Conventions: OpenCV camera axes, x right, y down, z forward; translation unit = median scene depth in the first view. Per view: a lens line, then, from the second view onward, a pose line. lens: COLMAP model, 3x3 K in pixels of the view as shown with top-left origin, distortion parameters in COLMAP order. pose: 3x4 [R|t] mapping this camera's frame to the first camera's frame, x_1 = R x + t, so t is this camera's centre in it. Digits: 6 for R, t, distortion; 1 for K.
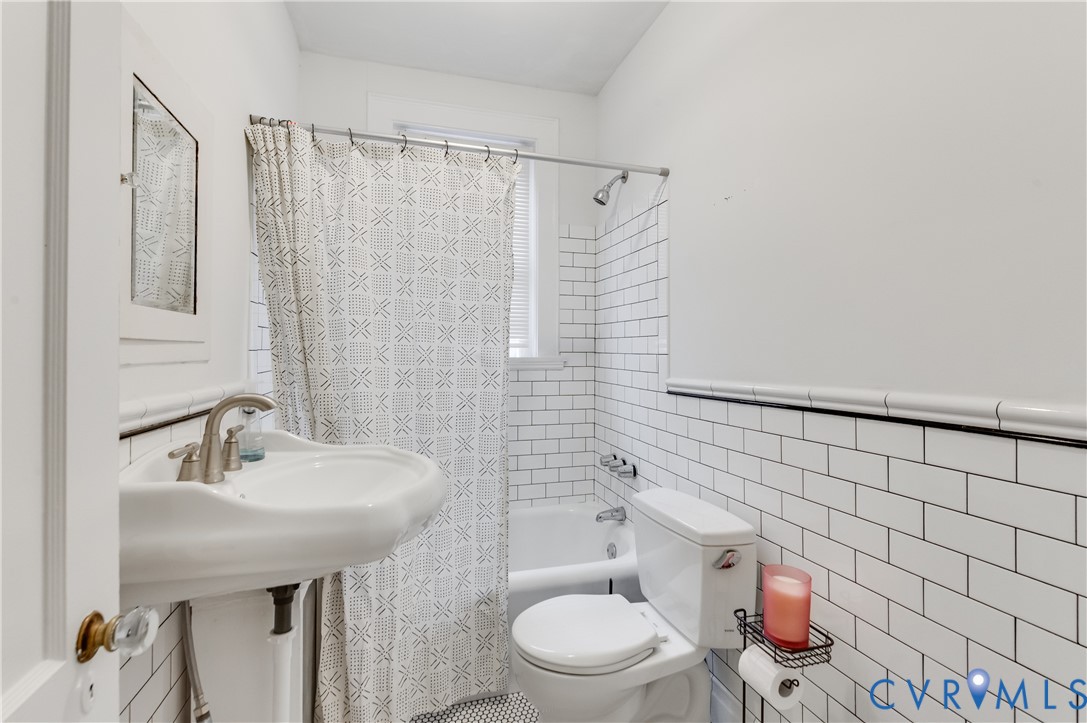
lens RADIAL K [[488.0, 0, 554.3], [0, 488.0, 355.2], [0, 0, 1]] dist [0.008947, -0.005905]
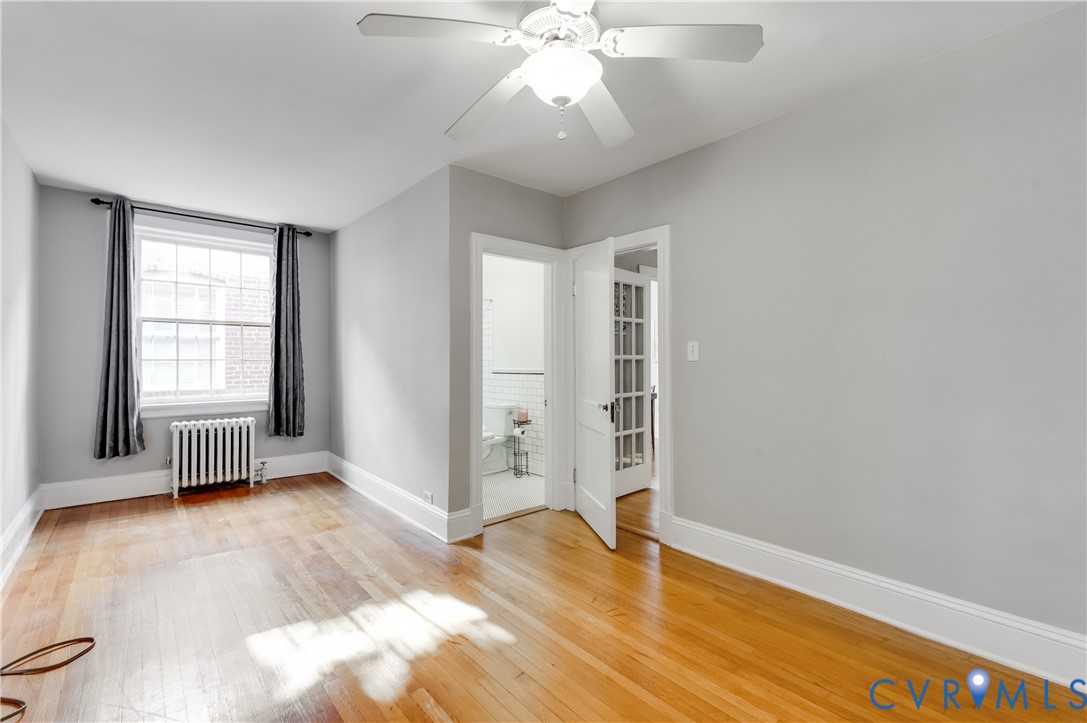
lens RADIAL K [[491.7, 0, 545.3], [0, 491.7, 355.5], [0, 0, 1]] dist [0.003220, -0.000368]
pose [[0.918965, 0.001948, 0.394335, -0.866616], [0.001676, 0.999959, -0.008847, -0.008112], [-0.394336, 0.008791, 0.918924, -2.502372]]
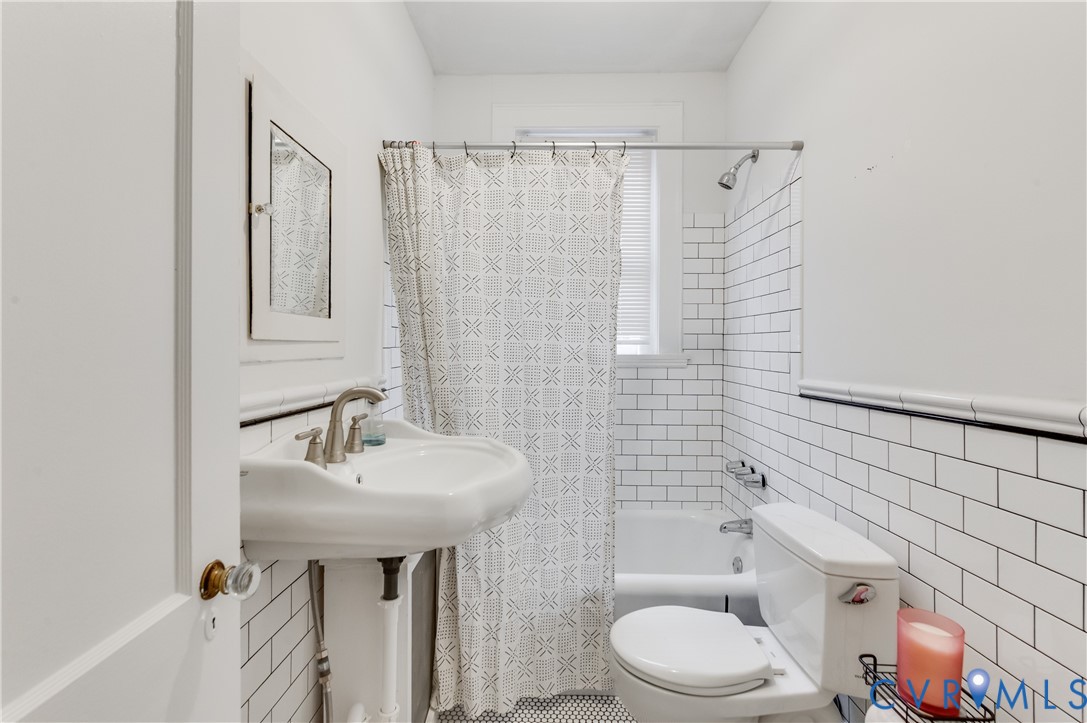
lens RADIAL K [[491.7, 0, 545.3], [0, 491.7, 355.5], [0, 0, 1]] dist [0.003220, -0.000368]
pose [[0.954466, 0.005521, -0.298268, 0.075345], [-0.002848, 0.999952, 0.009395, -0.004129], [0.298306, -0.008117, 0.954436, 0.017155]]
